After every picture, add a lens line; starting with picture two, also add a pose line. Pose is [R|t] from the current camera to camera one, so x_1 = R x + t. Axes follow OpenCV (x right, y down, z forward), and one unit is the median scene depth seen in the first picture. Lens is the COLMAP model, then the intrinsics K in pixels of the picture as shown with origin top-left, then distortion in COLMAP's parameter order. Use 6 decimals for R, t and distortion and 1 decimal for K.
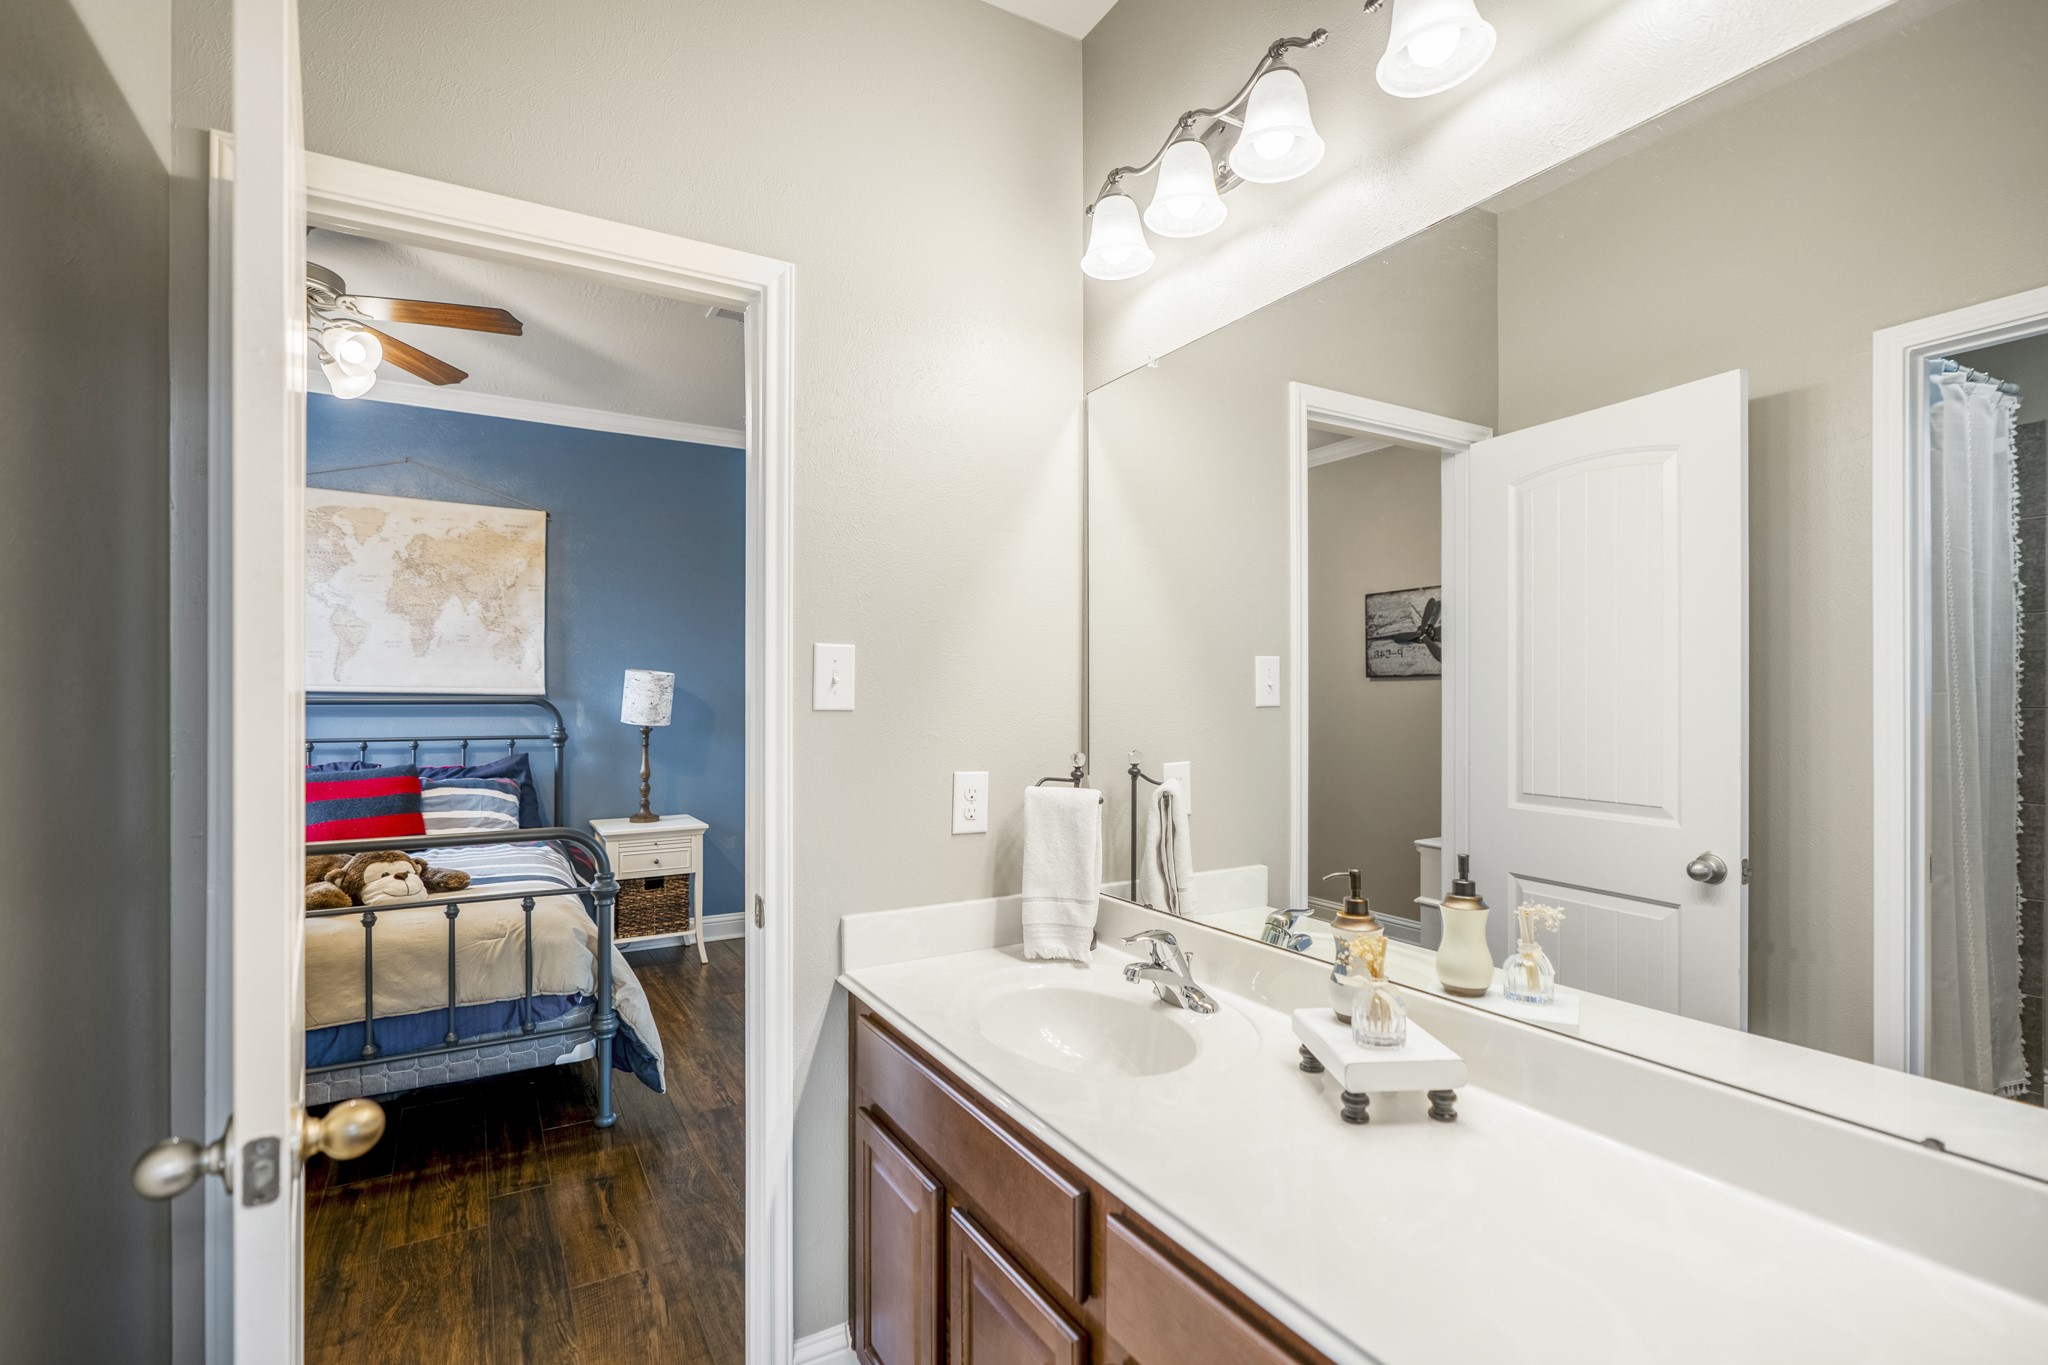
lens RADIAL K [[957.1, 0, 1022.4], [0, 957.1, 687.9], [0, 0, 1]] dist [-0.005811, 0.000658]
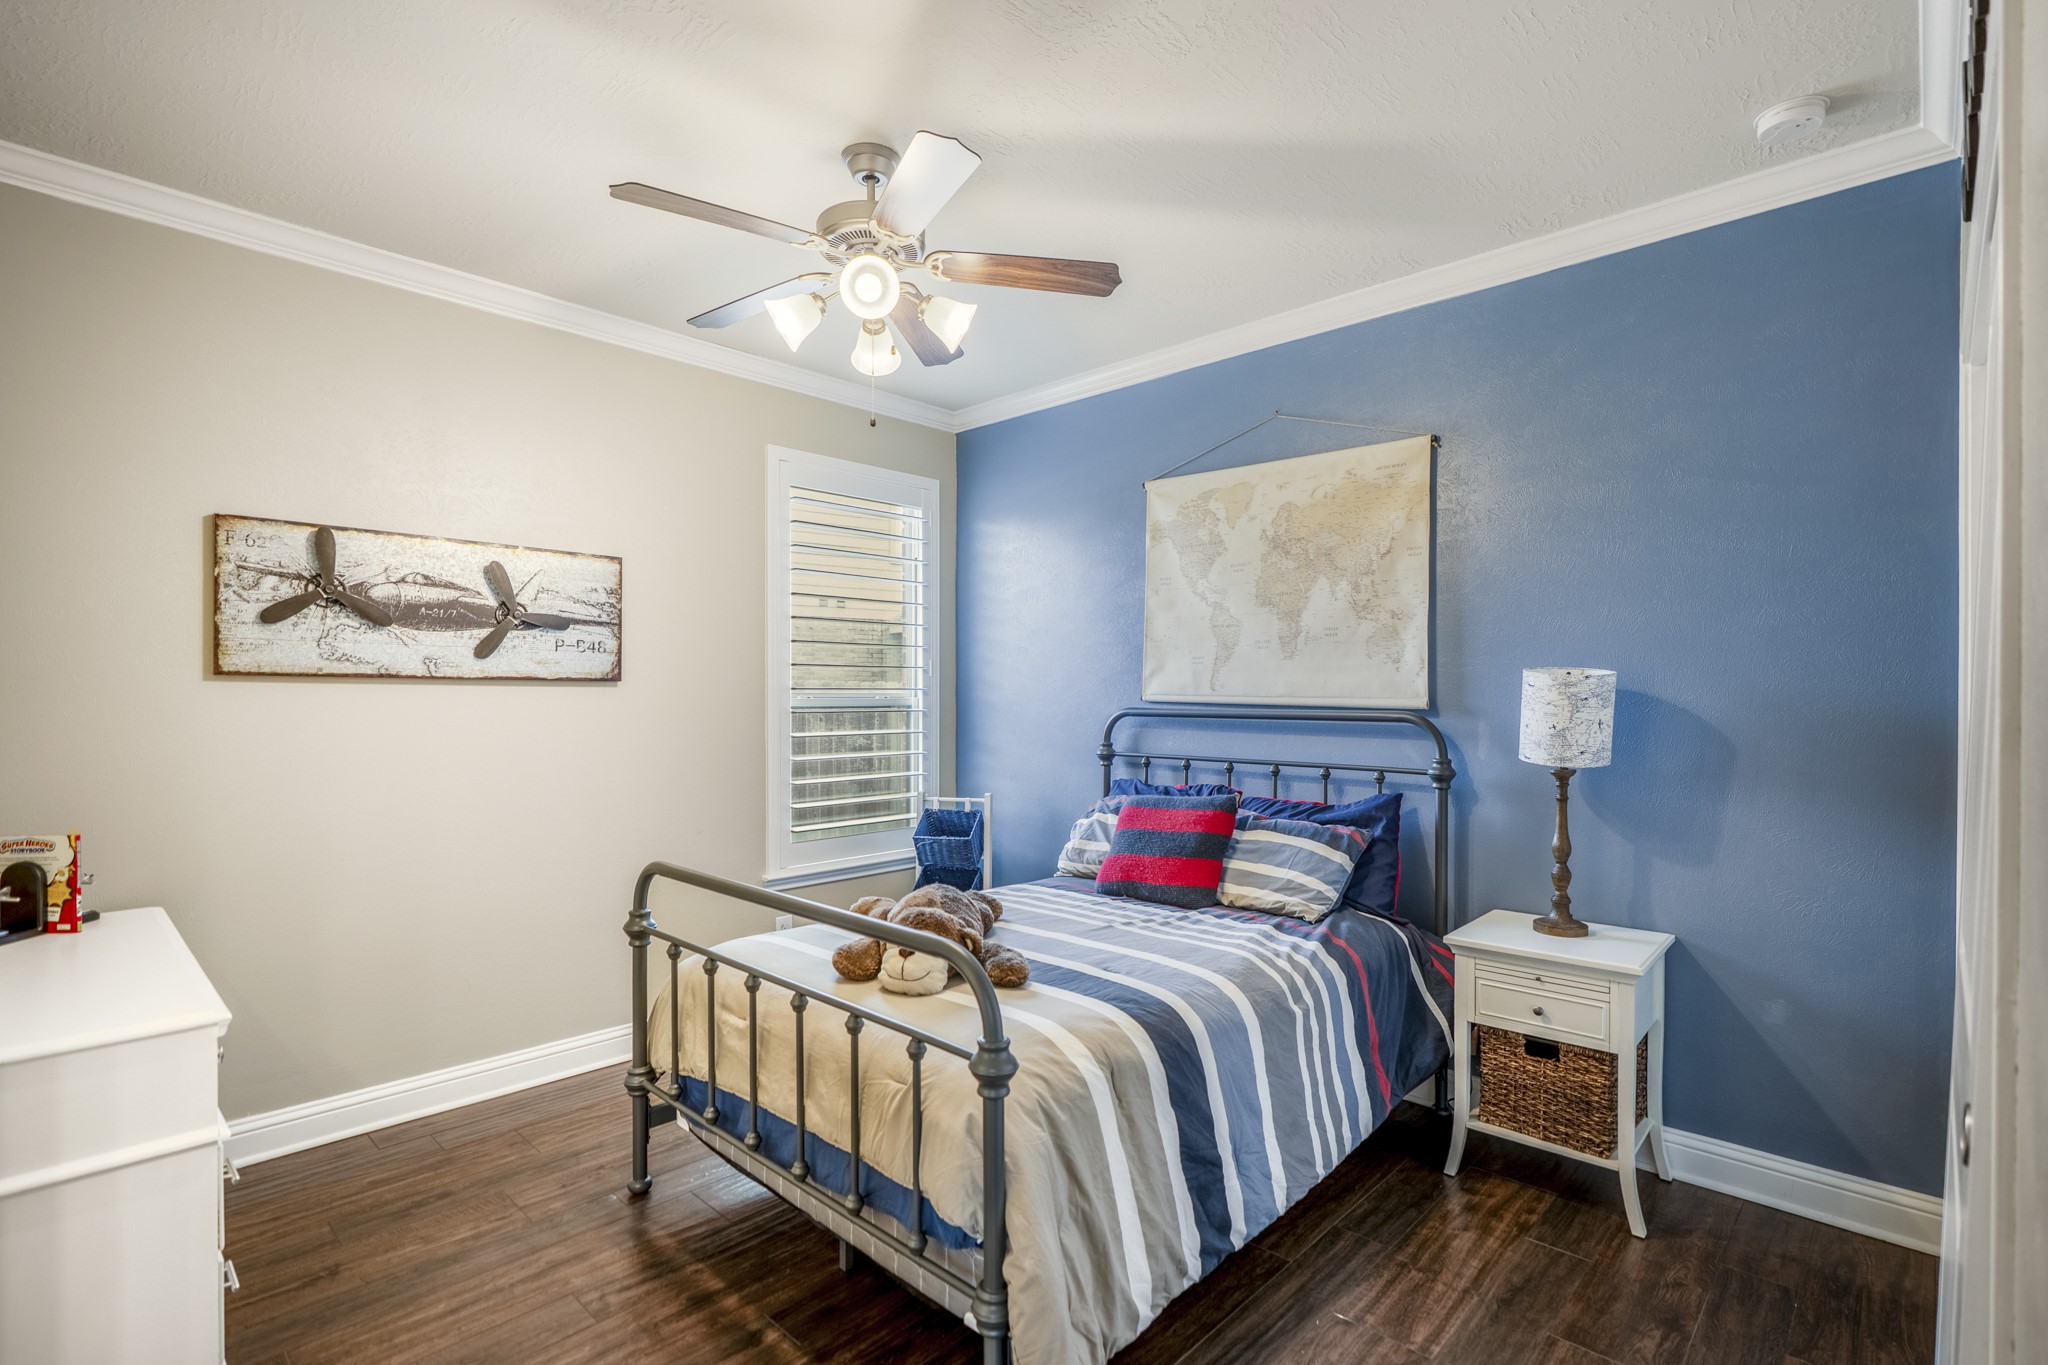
lens RADIAL K [[957.1, 0, 1026.3], [0, 957.1, 697.1], [0, 0, 1]] dist [-0.005811, 0.000658]
pose [[0.276850, 0.002223, -0.960911, 0.068539], [0.006855, 0.999967, 0.004288, -0.005728], [0.960889, -0.007775, 0.276825, 0.562546]]
